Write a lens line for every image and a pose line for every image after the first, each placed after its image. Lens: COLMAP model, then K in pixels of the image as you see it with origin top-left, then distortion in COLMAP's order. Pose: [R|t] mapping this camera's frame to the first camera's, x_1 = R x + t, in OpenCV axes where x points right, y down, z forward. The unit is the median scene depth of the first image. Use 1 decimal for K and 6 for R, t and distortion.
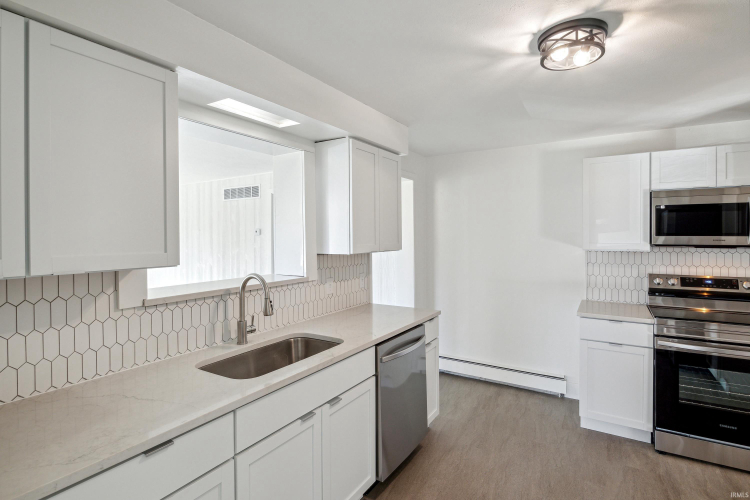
lens RADIAL K [[380.1, 0, 373.6], [0, 380.1, 239.1], [0, 0, 1]] dist [-0.004700, -0.000617]
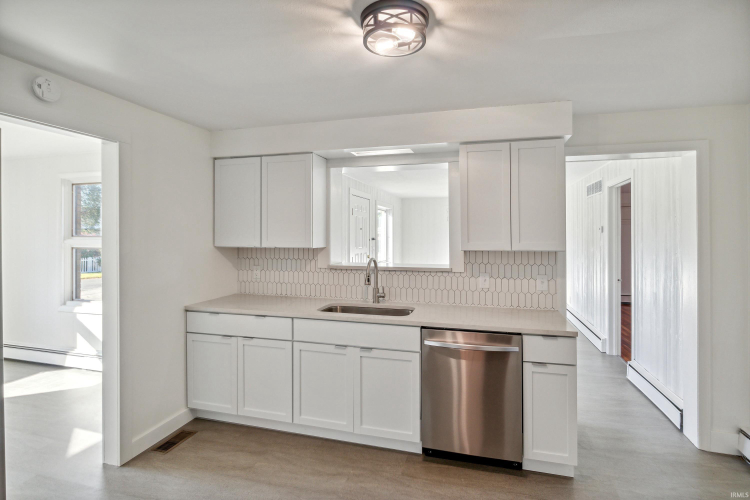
lens RADIAL K [[380.1, 0, 375.2], [0, 380.1, 248.6], [0, 0, 1]] dist [-0.004700, -0.000617]
pose [[0.282263, 0.039723, -0.958514, 1.153681], [-0.012400, 0.999210, 0.037758, -0.004967], [0.959257, 0.001228, 0.282533, 0.561402]]
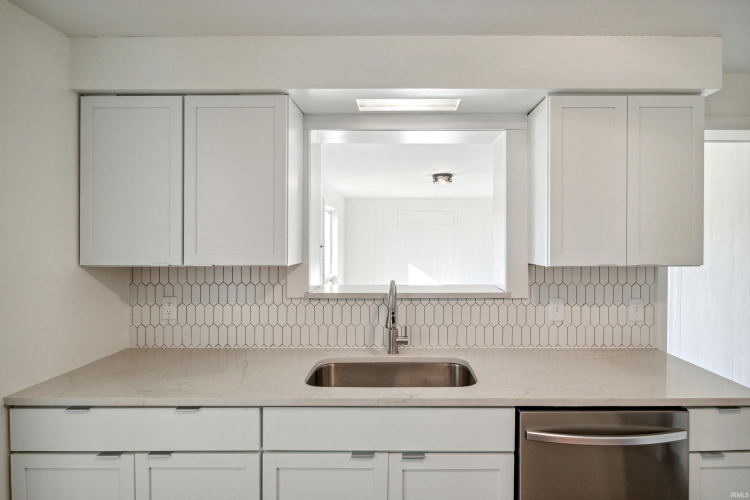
lens RADIAL K [[380.1, 0, 389.9], [0, 380.1, 248.5], [0, 0, 1]] dist [-0.004700, -0.000617]
pose [[0.530596, 0.020614, -0.847374, 0.453219], [-0.009008, 0.999785, 0.018682, -0.003252], [0.847577, -0.002279, 0.530667, 0.493973]]
